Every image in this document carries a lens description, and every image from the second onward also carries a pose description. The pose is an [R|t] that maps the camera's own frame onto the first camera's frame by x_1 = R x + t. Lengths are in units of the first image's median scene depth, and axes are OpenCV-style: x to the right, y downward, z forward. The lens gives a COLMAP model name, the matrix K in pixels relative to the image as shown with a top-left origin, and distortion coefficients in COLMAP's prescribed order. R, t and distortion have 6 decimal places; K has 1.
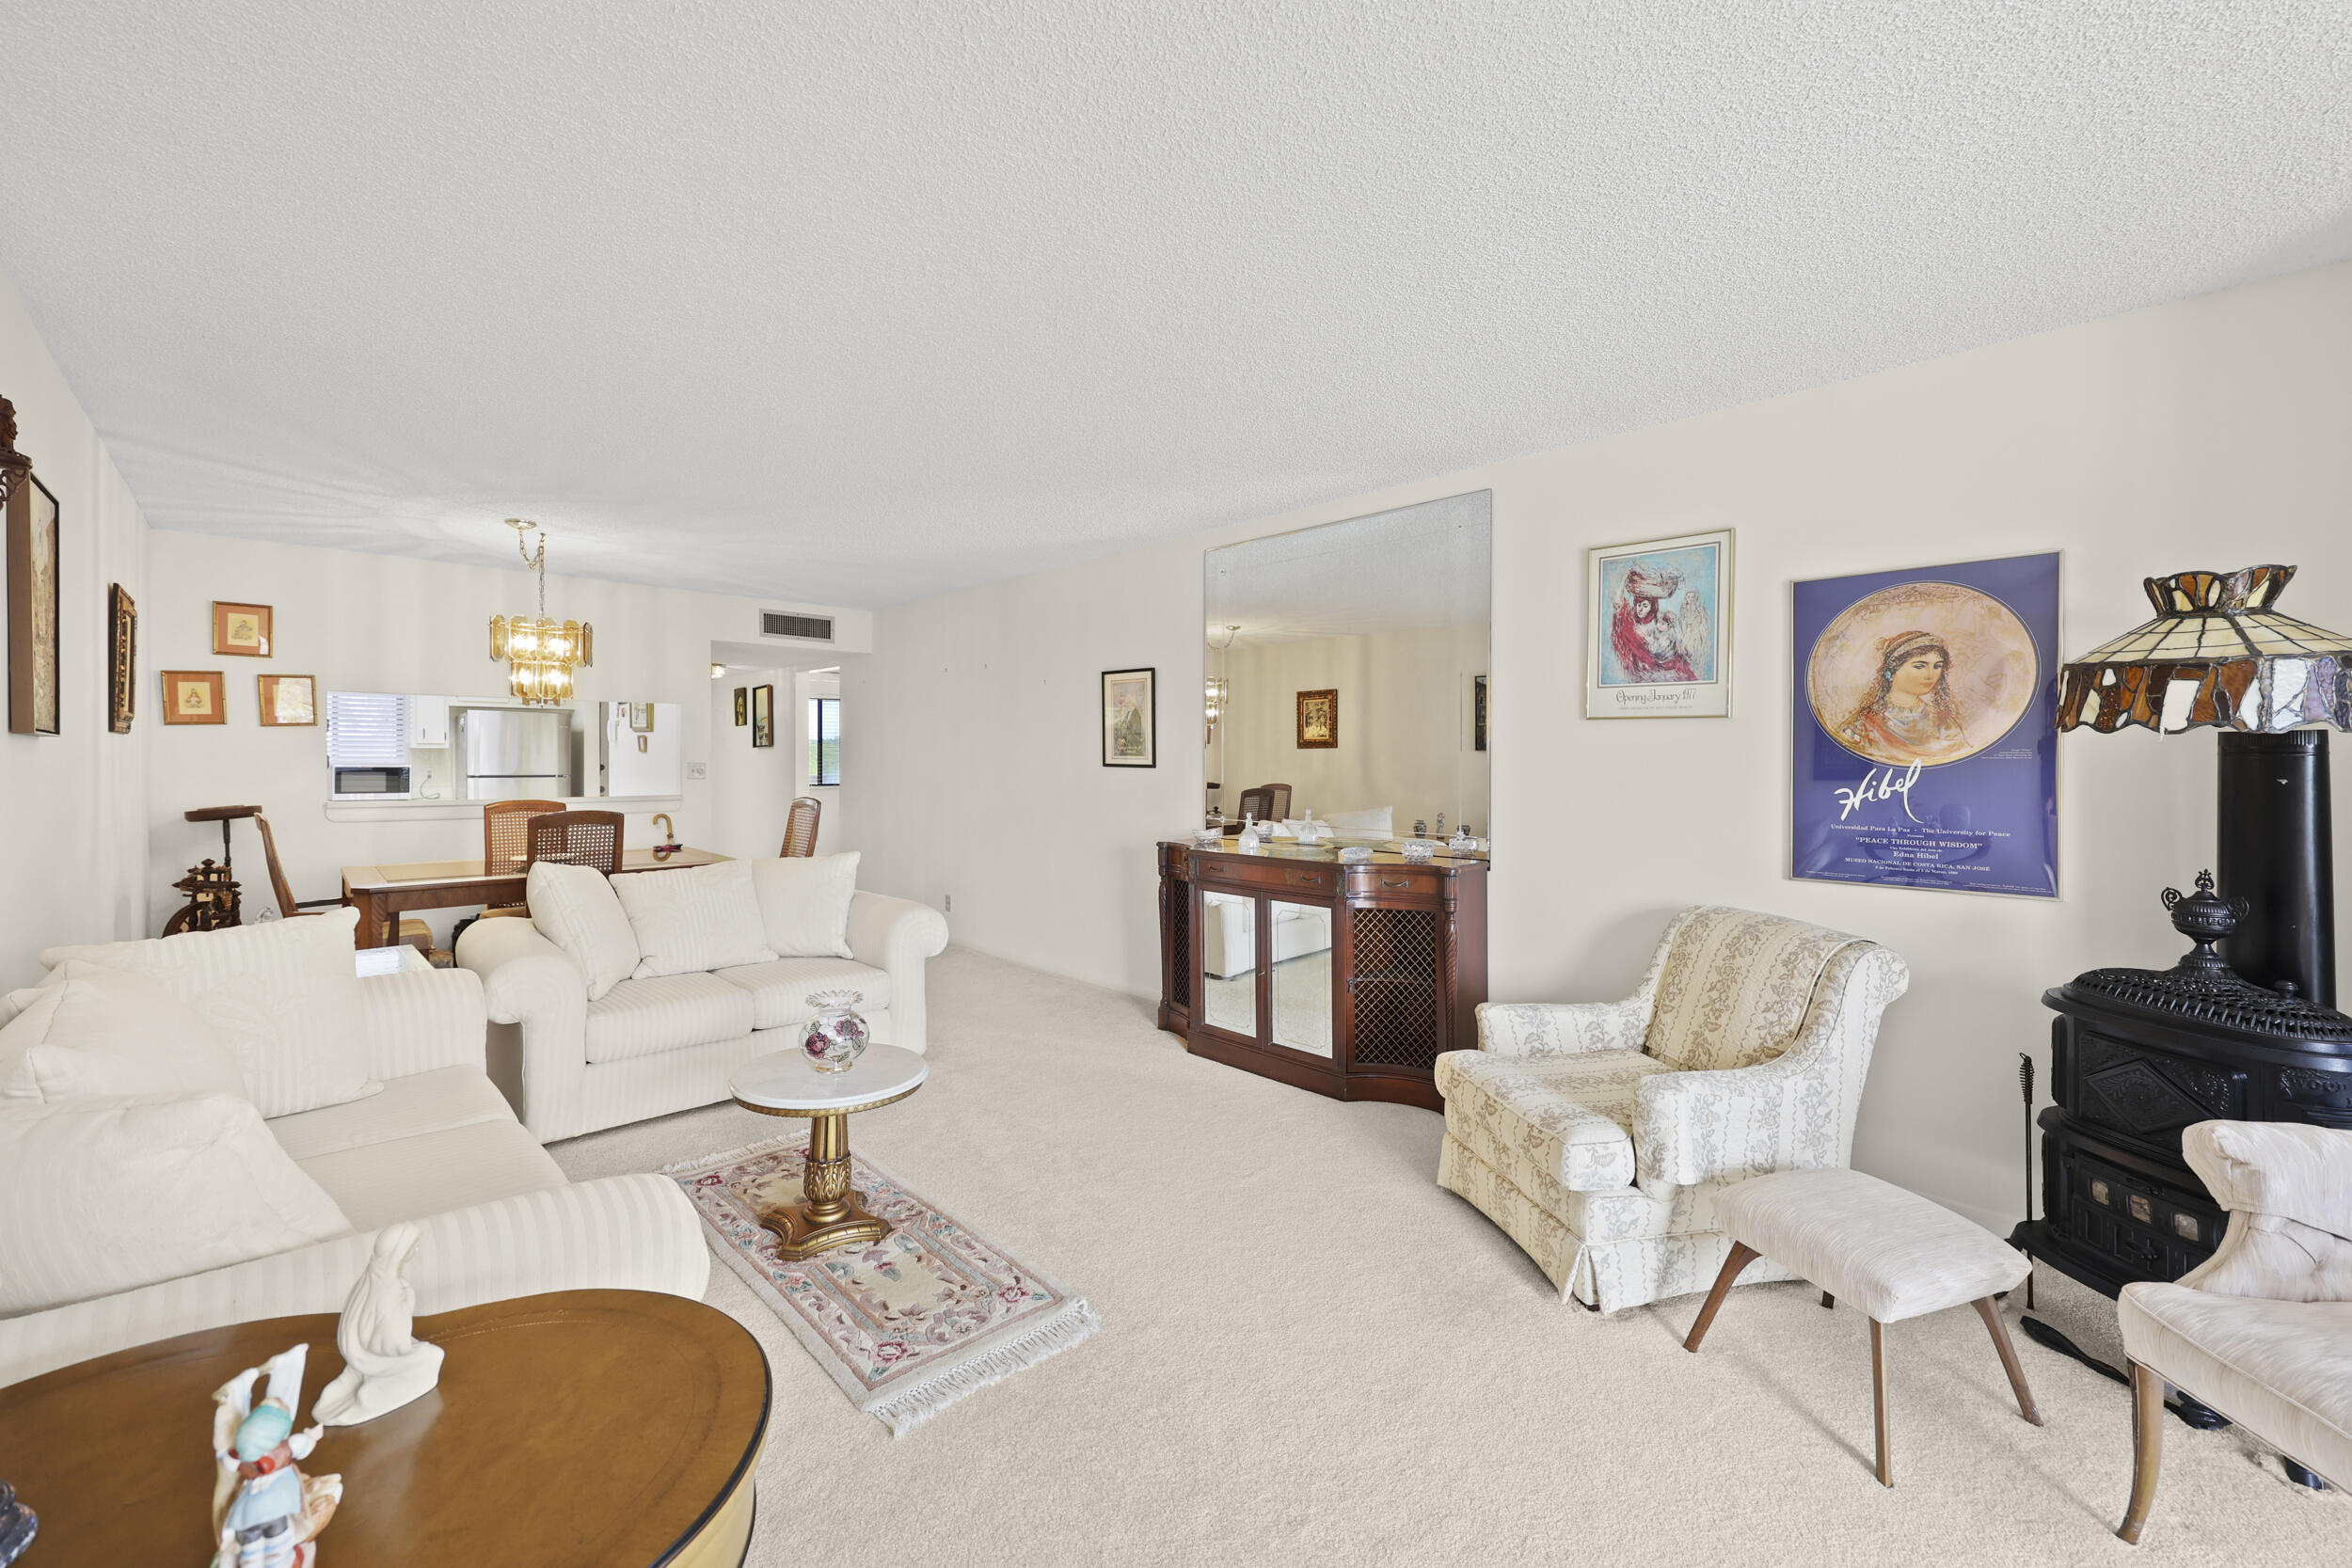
lens RADIAL K [[958.6, 0, 1178.7], [0, 958.6, 750.8], [0, 0, 1]] dist [-0.000328, 0.000140]
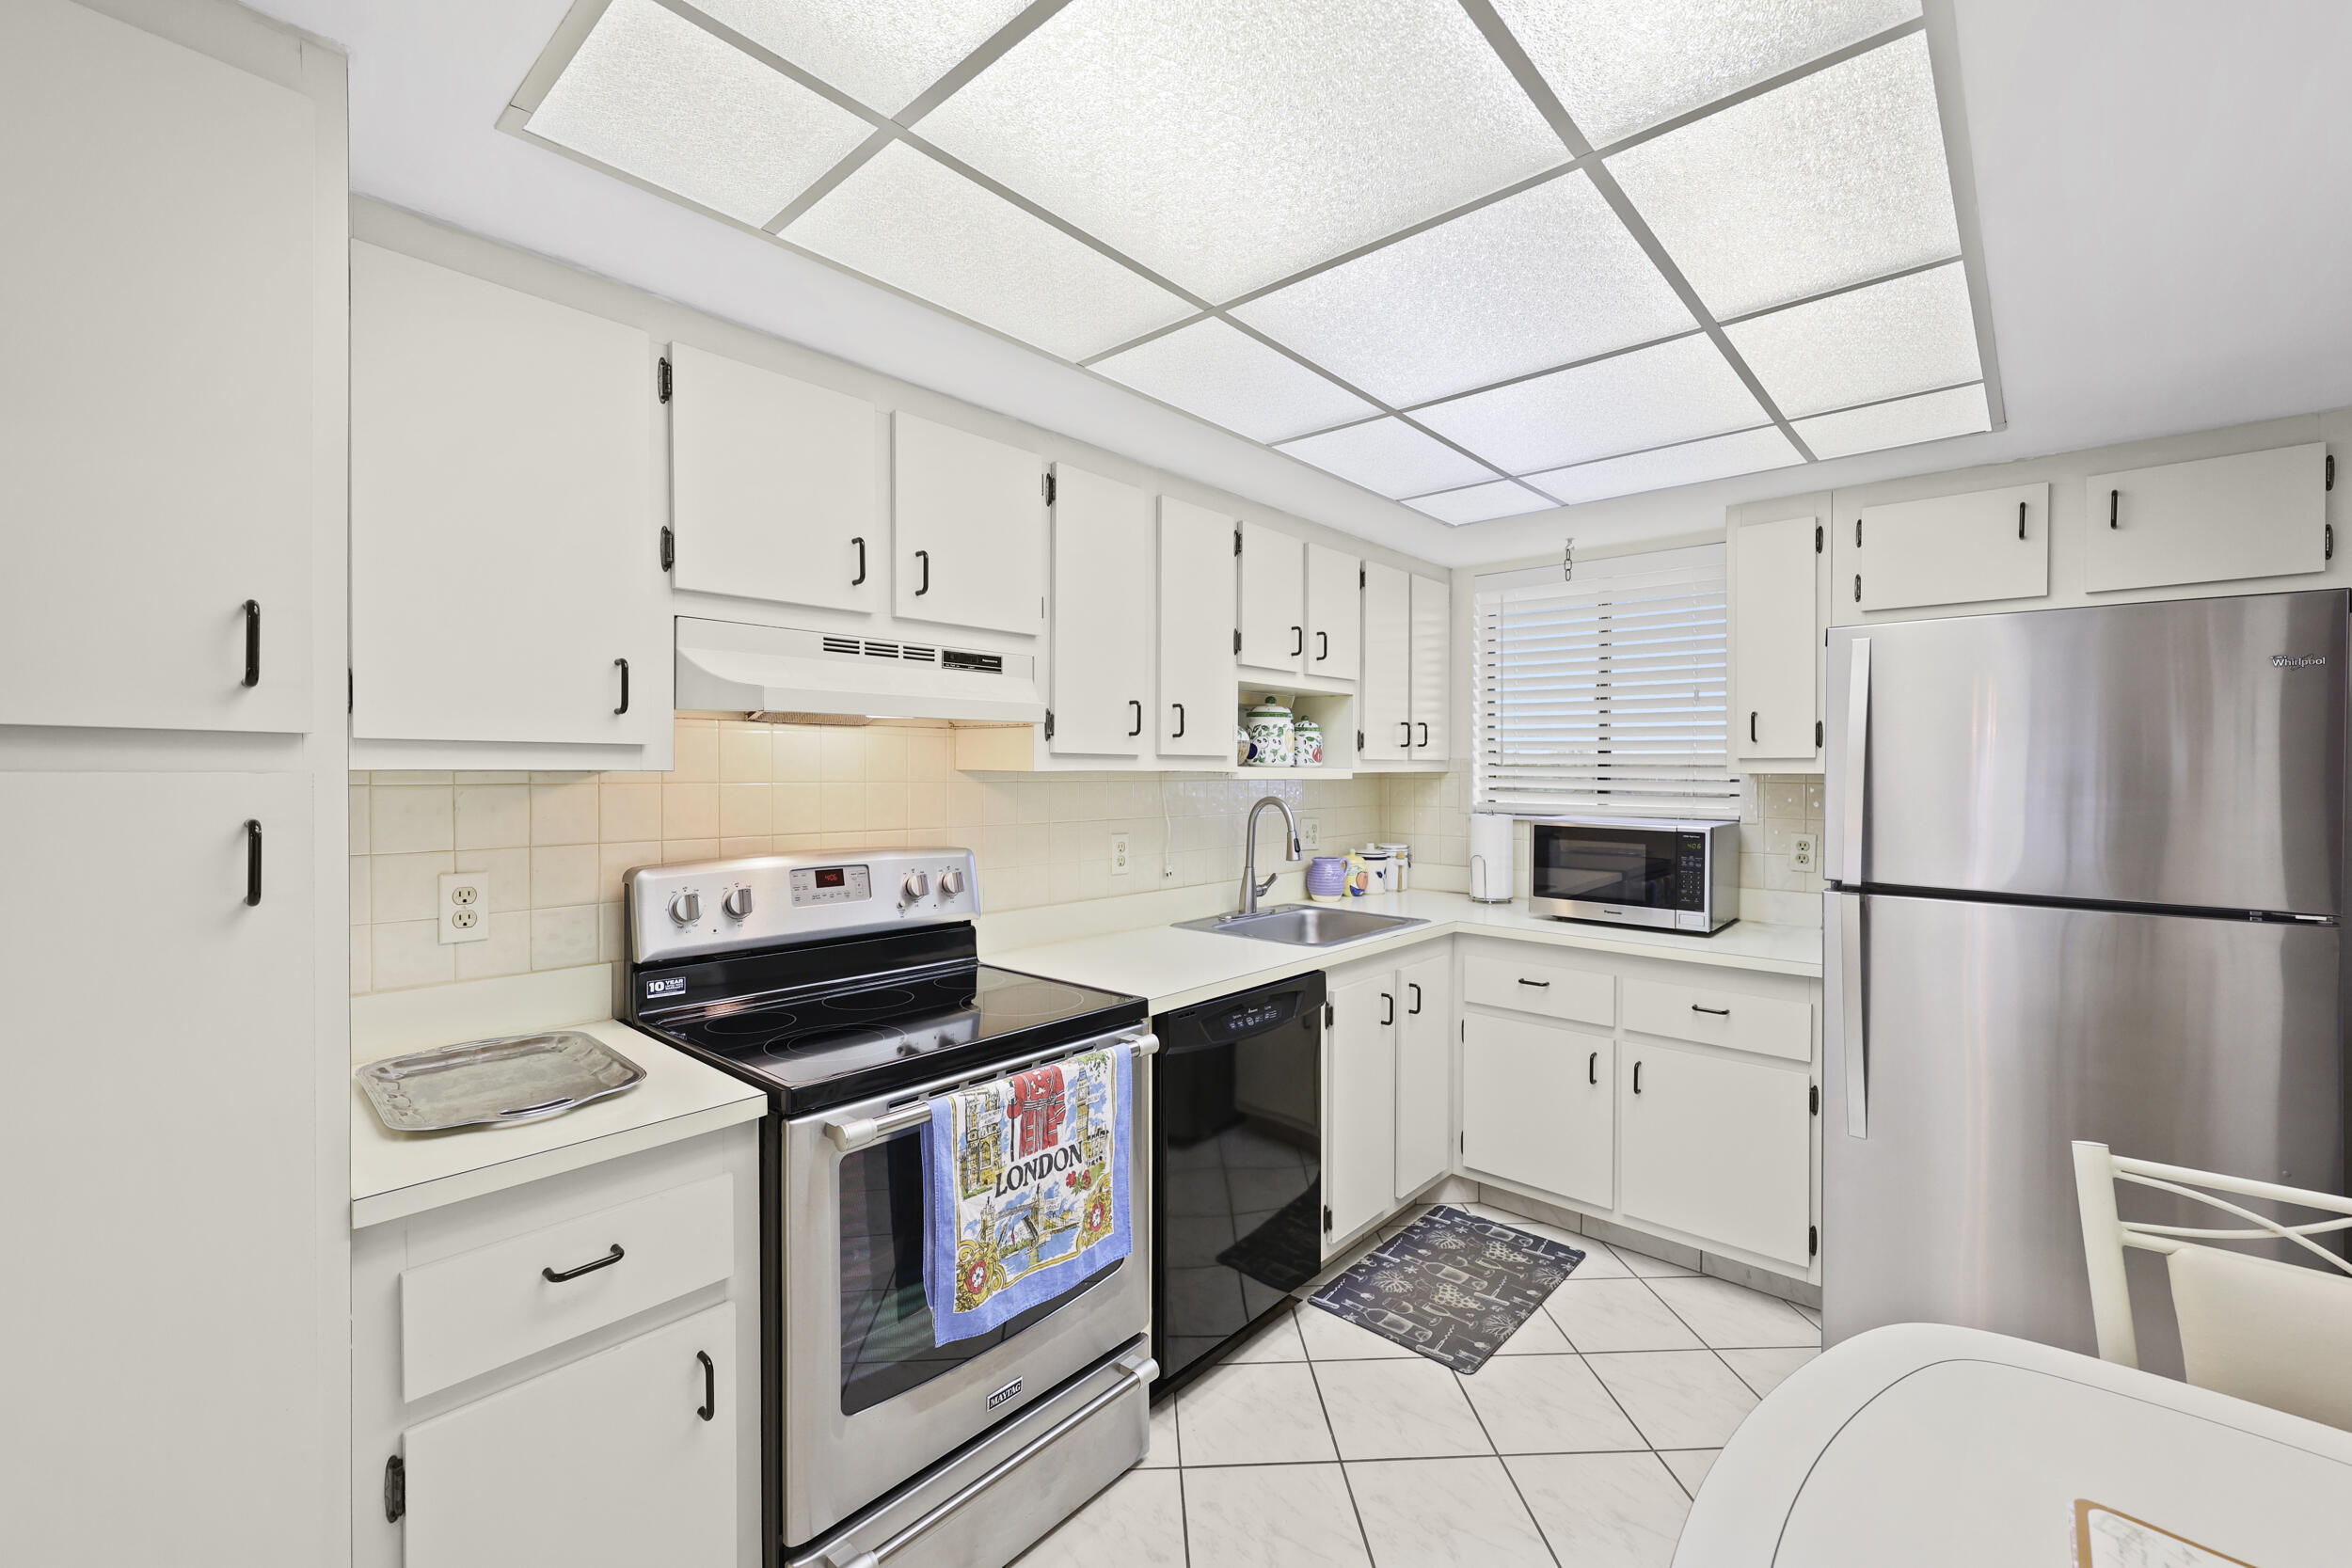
lens RADIAL K [[958.6, 0, 1218.7], [0, 958.6, 788.1], [0, 0, 1]] dist [-0.000328, 0.000140]
pose [[0.096890, 0.005653, -0.995279, -0.844833], [0.003749, 0.999975, 0.006044, -0.000618], [0.995288, -0.004317, 0.096867, 1.364158]]
